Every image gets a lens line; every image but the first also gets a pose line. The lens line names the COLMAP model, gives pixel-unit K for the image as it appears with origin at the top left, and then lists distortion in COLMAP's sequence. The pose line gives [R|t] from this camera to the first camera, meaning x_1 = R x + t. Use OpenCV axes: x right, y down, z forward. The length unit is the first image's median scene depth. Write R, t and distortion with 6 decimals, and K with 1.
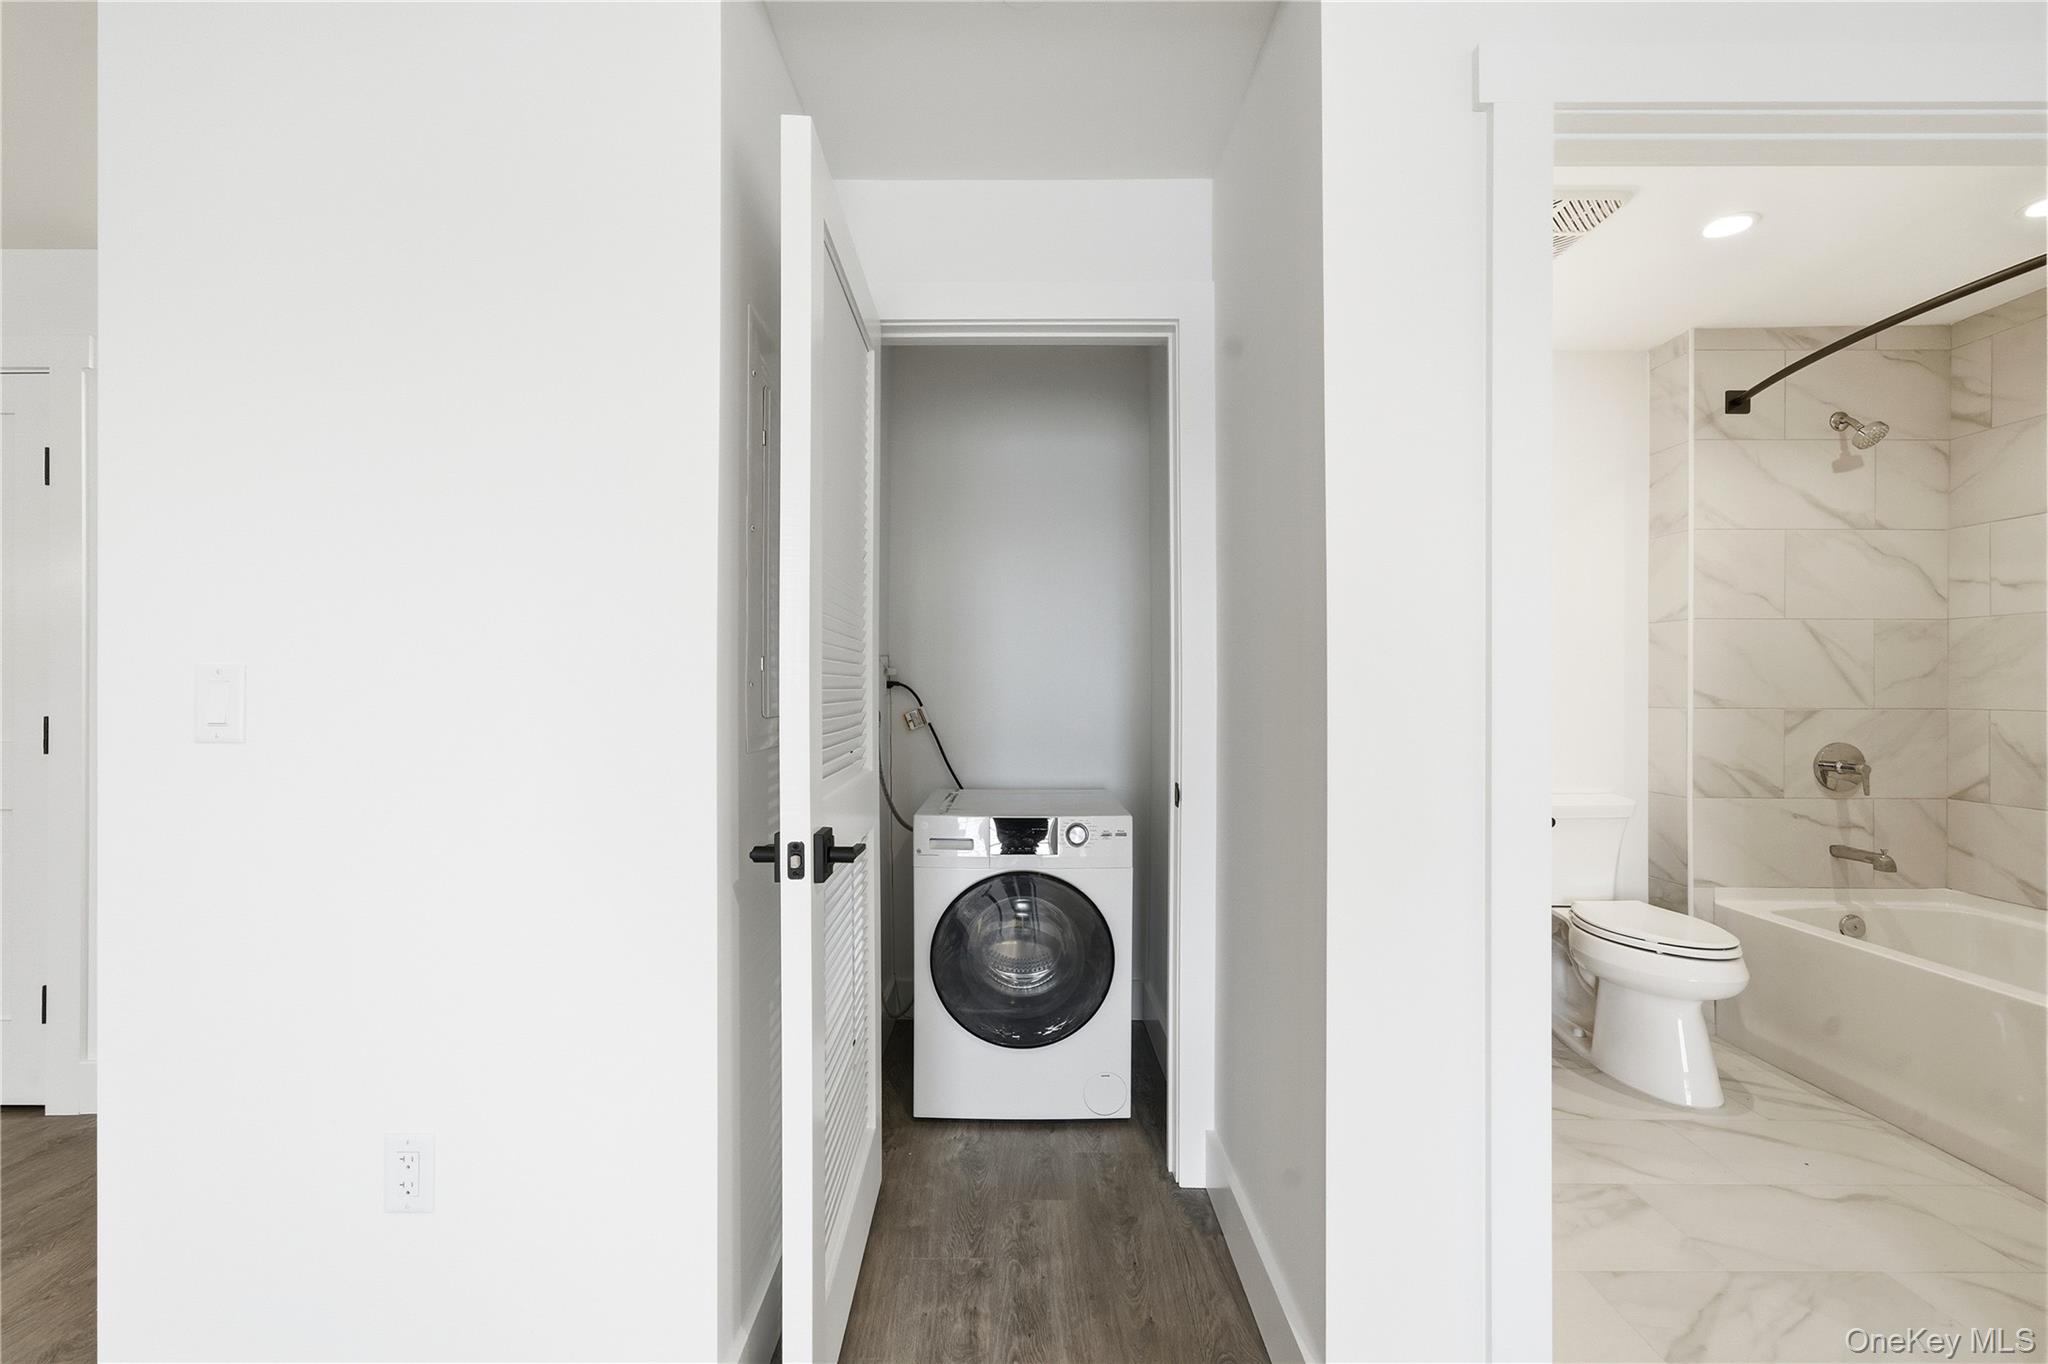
lens RADIAL K [[851.9, 0, 1024.4], [0, 851.9, 686.5], [0, 0, 1]] dist [-0.000270, 0.000588]
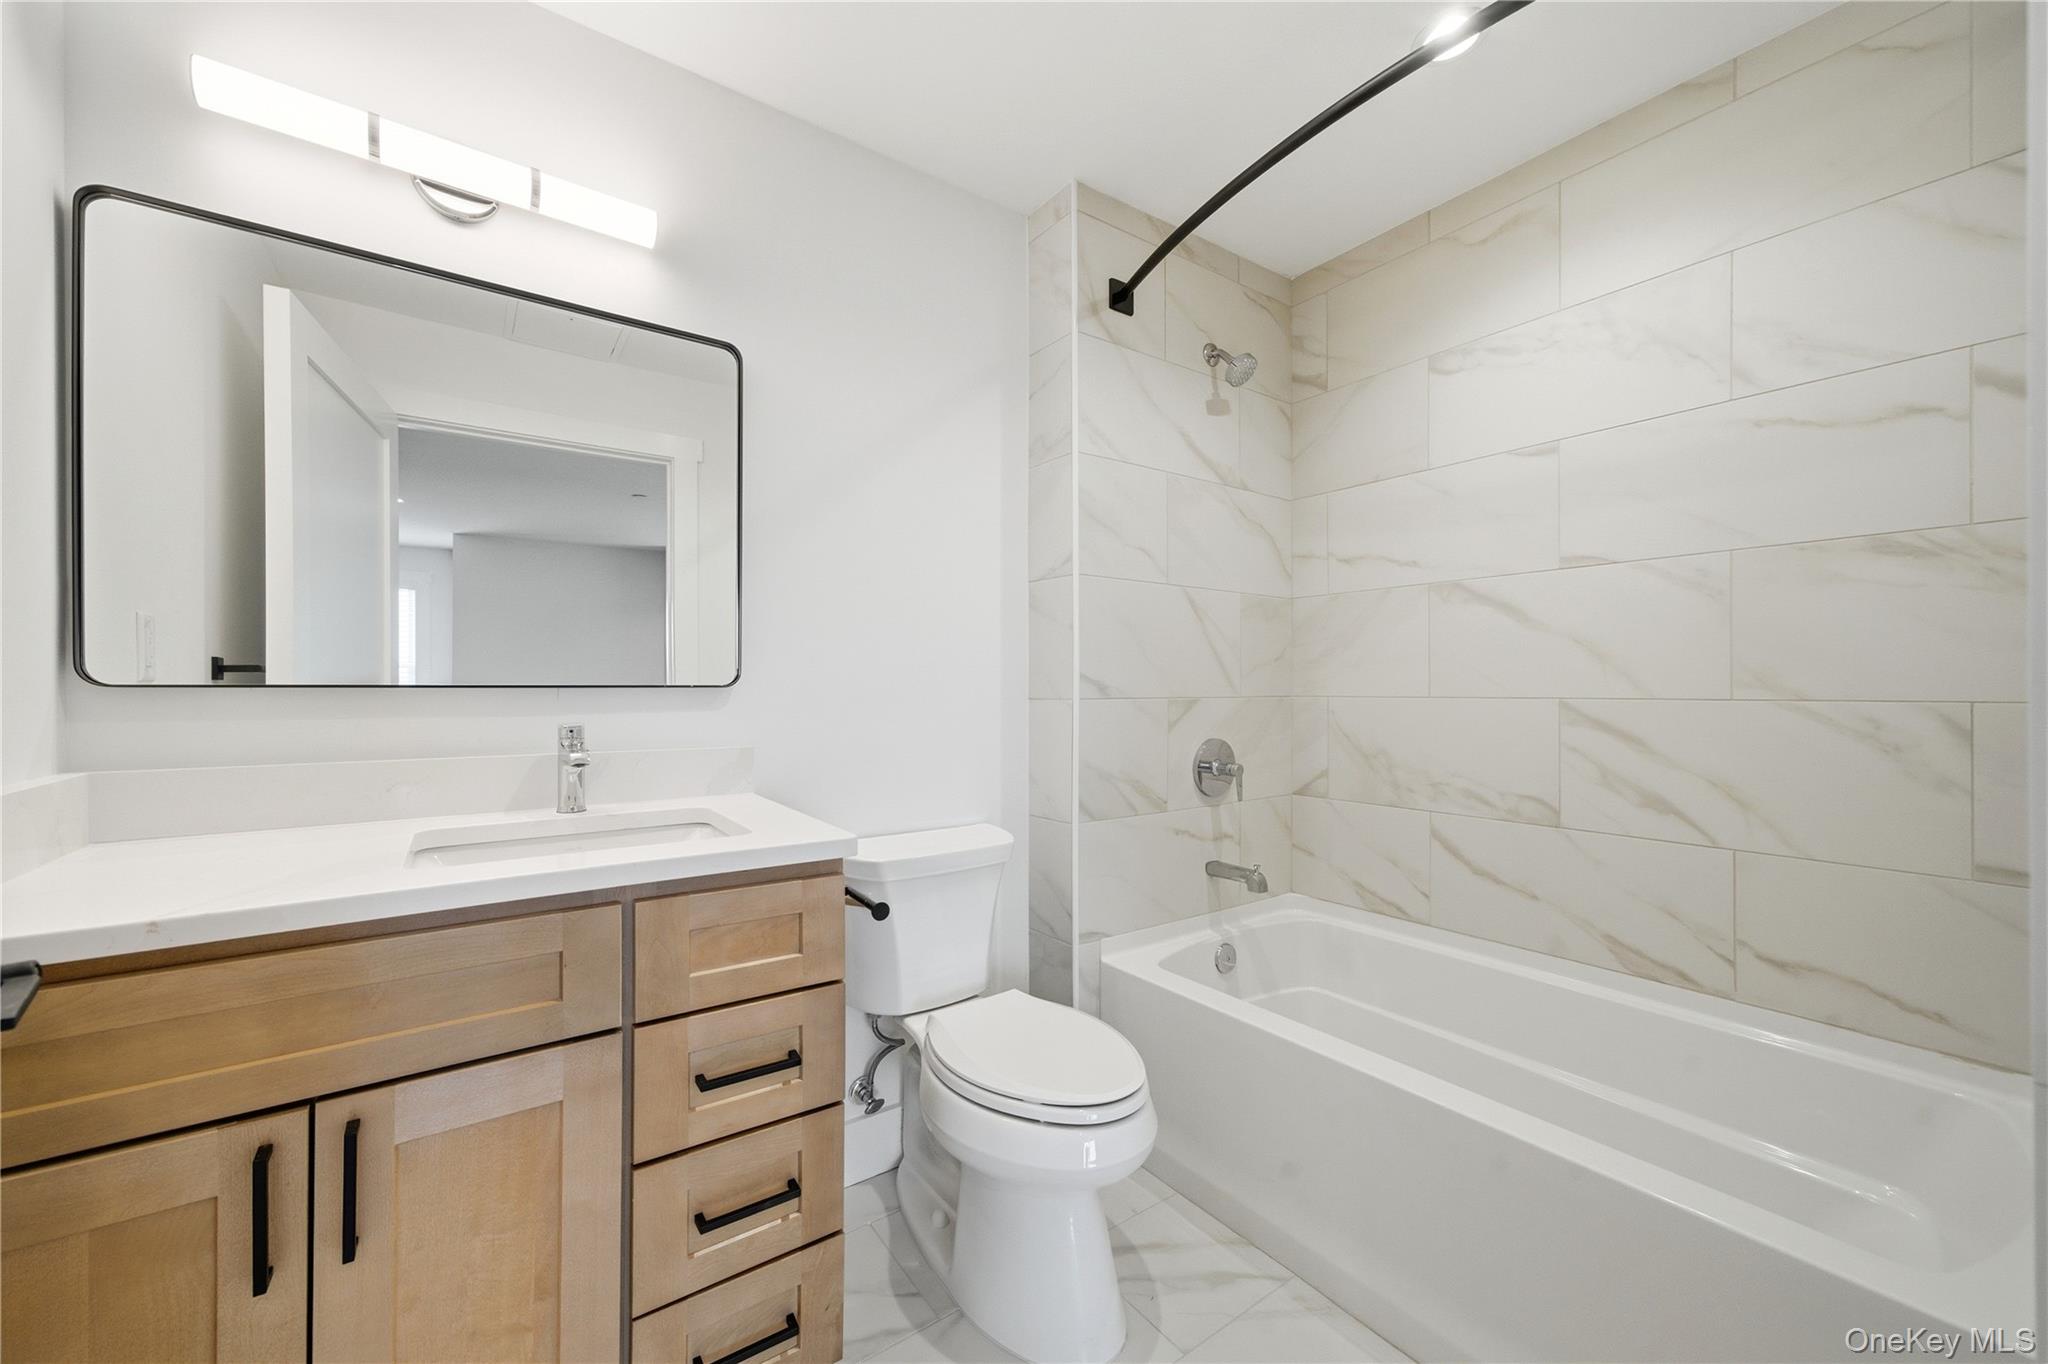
lens RADIAL K [[785.2, 0, 1024.0], [0, 785.2, 682.0], [0, 0, 1]] dist [0.000389, 0.000061]
pose [[0.810206, -0.000752, 0.586144, 0.357142], [0.002463, 0.999995, -0.002121, 0.012318], [-0.586140, 0.003162, 0.810204, 0.487063]]
